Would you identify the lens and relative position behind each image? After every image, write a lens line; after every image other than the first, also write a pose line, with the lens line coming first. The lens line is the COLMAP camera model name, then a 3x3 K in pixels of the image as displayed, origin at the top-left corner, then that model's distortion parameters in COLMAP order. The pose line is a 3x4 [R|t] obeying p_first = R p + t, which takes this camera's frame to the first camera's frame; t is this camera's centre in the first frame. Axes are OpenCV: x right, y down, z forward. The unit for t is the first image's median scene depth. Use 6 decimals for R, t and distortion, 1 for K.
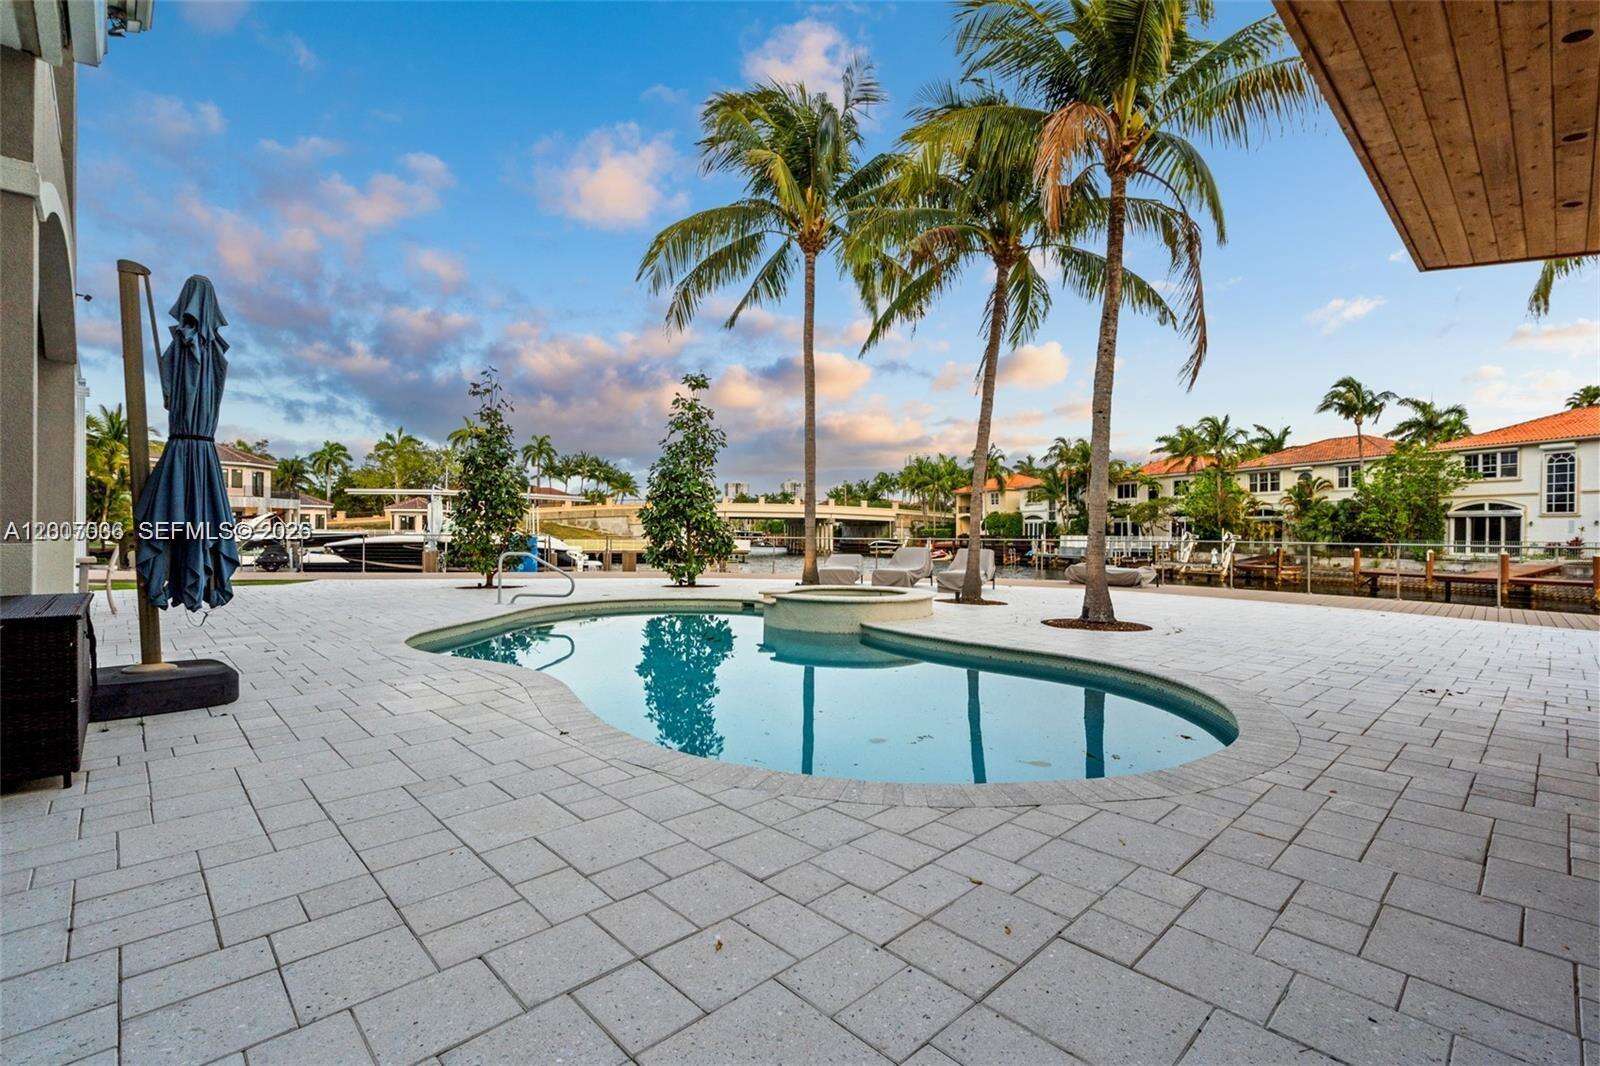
lens RADIAL K [[721.8, 0, 805.2], [0, 721.8, 533.3], [0, 0, 1]] dist [0.000979, -0.000211]
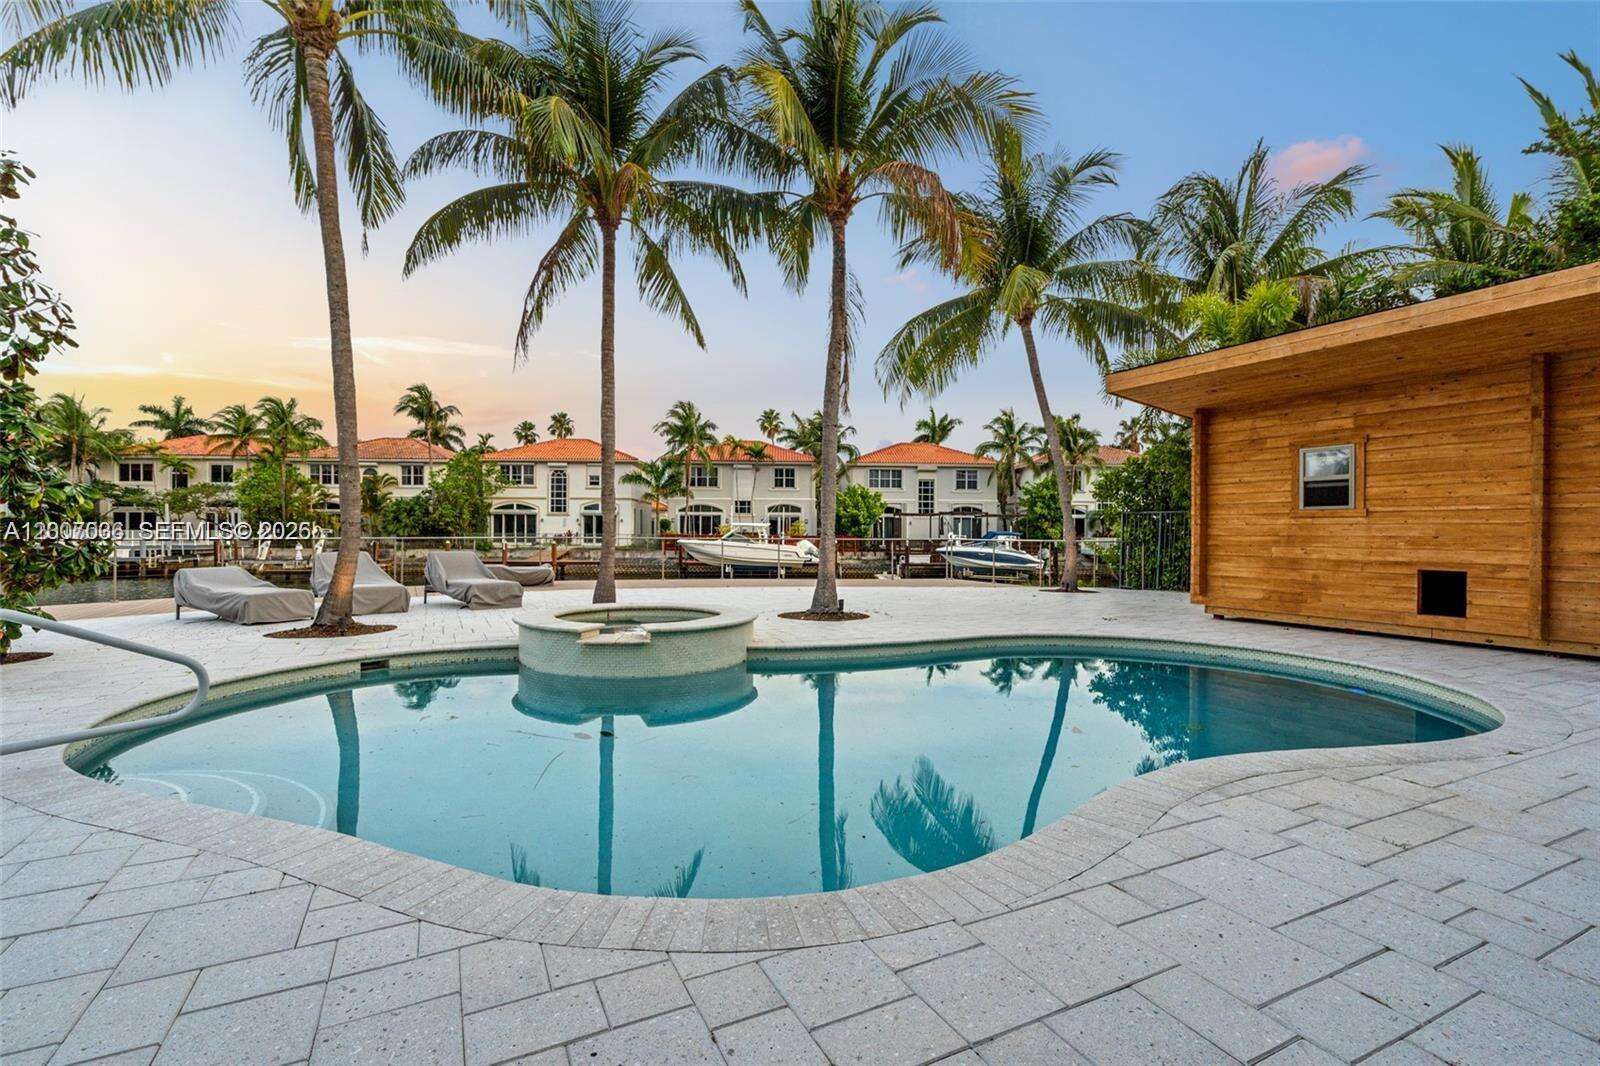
lens RADIAL K [[721.8, 0, 784.4], [0, 721.8, 535.6], [0, 0, 1]] dist [0.000979, -0.000211]
pose [[0.310837, -0.009782, 0.950413, -0.115969], [-0.002927, 0.999932, 0.011249, -0.000971], [-0.950459, -0.006278, 0.310788, 0.126189]]
